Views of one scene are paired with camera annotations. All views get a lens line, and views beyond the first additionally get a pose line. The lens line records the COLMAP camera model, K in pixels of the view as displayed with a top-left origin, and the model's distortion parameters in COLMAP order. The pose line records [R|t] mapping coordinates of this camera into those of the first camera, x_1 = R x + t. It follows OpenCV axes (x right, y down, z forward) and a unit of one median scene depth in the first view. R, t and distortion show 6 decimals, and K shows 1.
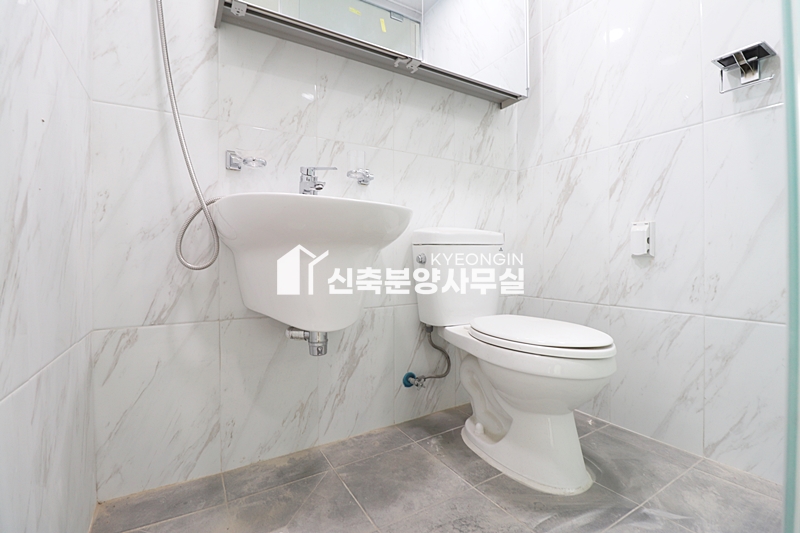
lens RADIAL K [[368.7, 0, 405.5], [0, 368.7, 259.9], [0, 0, 1]] dist [-0.000119, -0.013907]
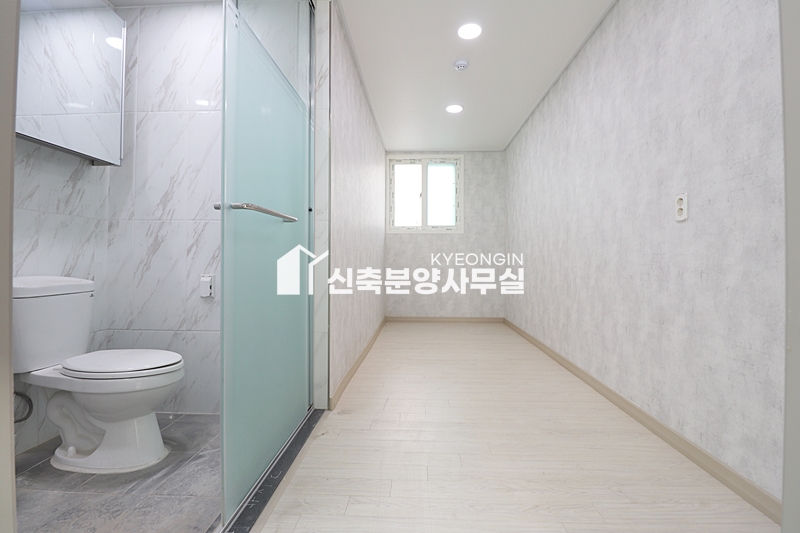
lens RADIAL K [[368.7, 0, 405.5], [0, 368.7, 259.9], [0, 0, 1]] dist [-0.000119, -0.013907]
pose [[0.547198, 0.015578, 0.836858, -0.182181], [-0.004947, 0.999870, -0.015378, -0.135918], [-0.836989, 0.004275, 0.547204, -0.503801]]
